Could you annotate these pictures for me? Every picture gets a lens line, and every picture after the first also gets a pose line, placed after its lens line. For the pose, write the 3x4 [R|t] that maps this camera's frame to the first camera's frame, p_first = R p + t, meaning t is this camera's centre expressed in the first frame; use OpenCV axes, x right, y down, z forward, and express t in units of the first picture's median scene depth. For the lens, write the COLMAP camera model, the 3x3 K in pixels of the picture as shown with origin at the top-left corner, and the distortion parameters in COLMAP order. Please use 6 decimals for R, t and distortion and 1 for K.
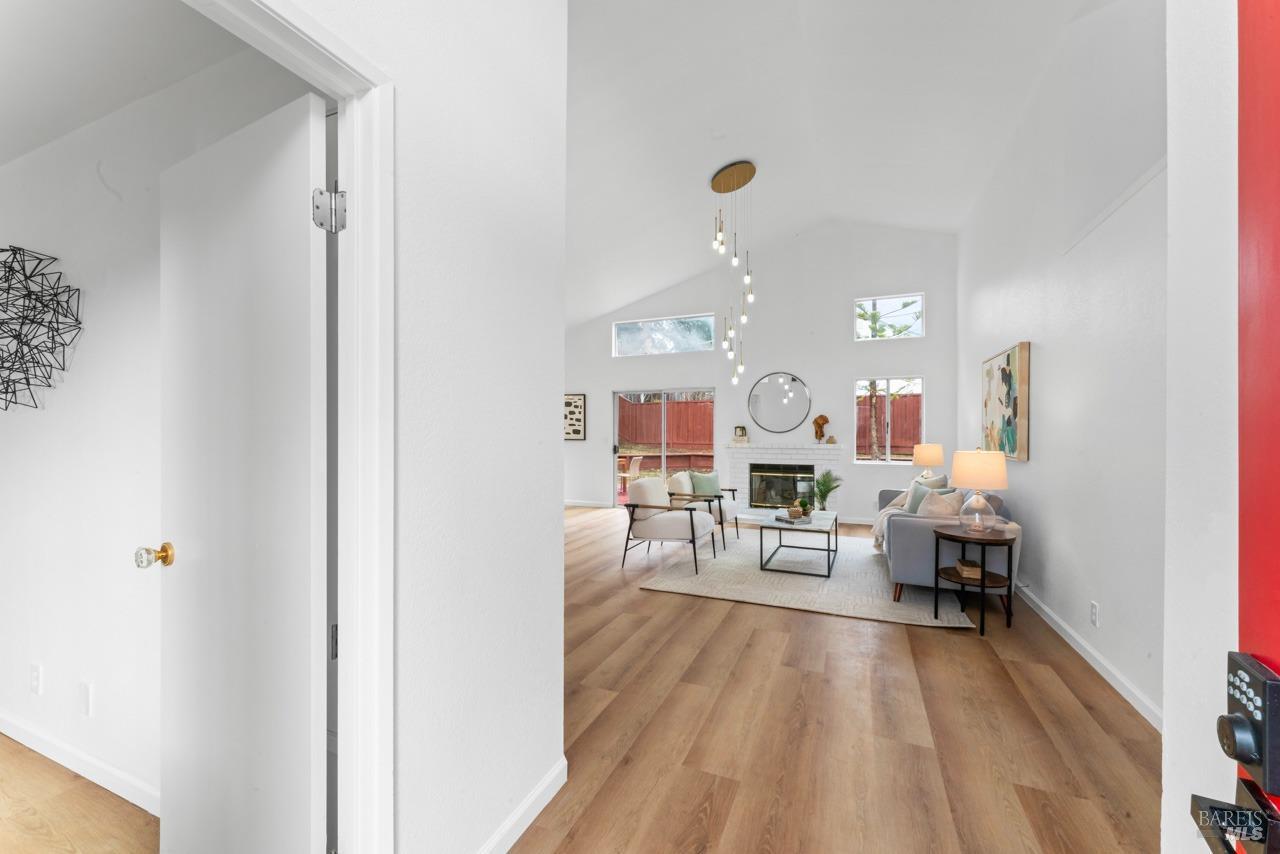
lens RADIAL K [[518.3, 0, 636.9], [0, 518.3, 435.4], [0, 0, 1]] dist [0.000959, -0.000052]
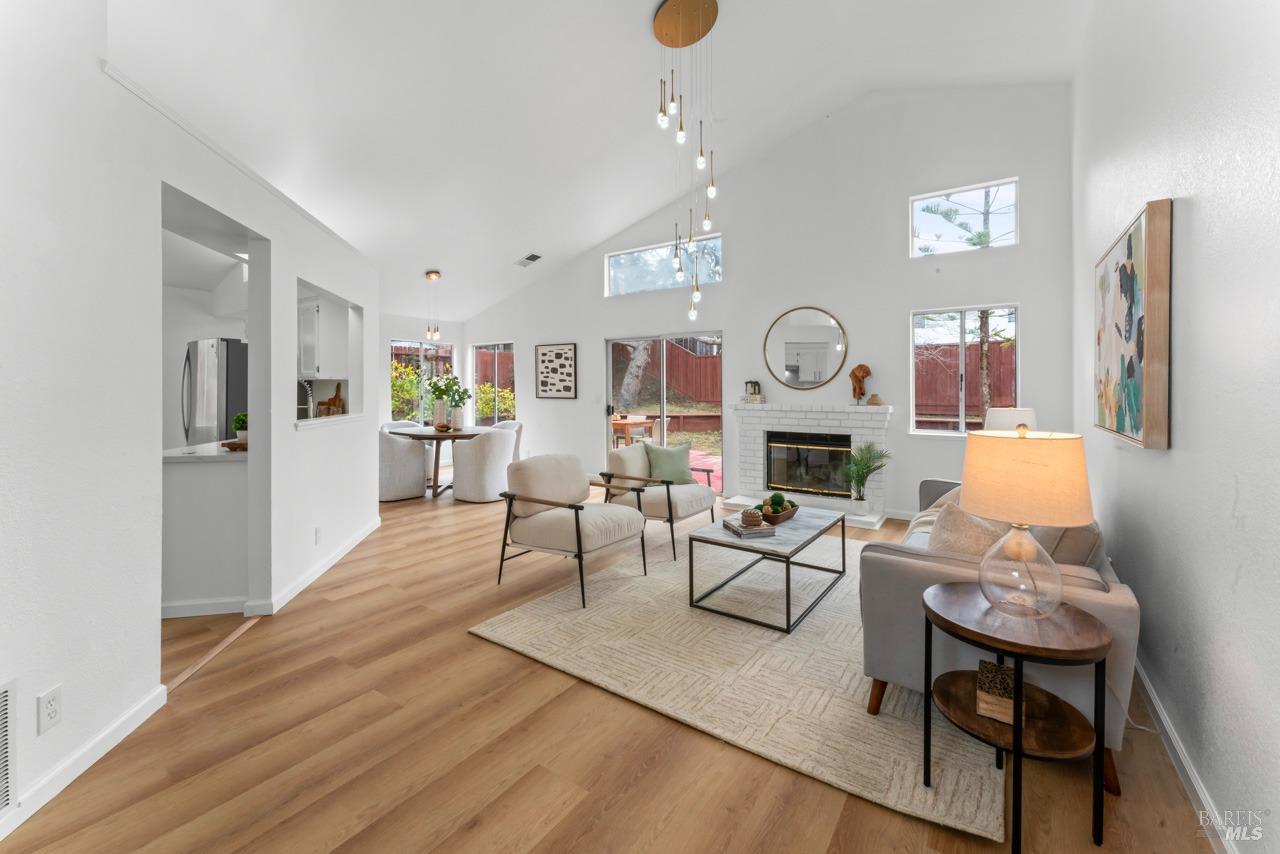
lens RADIAL K [[518.3, 0, 653.5], [0, 518.3, 391.3], [0, 0, 1]] dist [0.000959, -0.000052]
pose [[0.980489, -0.000597, -0.196571, 0.222425], [0.000492, 1.000000, -0.000584, -0.002583], [0.196571, 0.000476, 0.980489, 0.254527]]
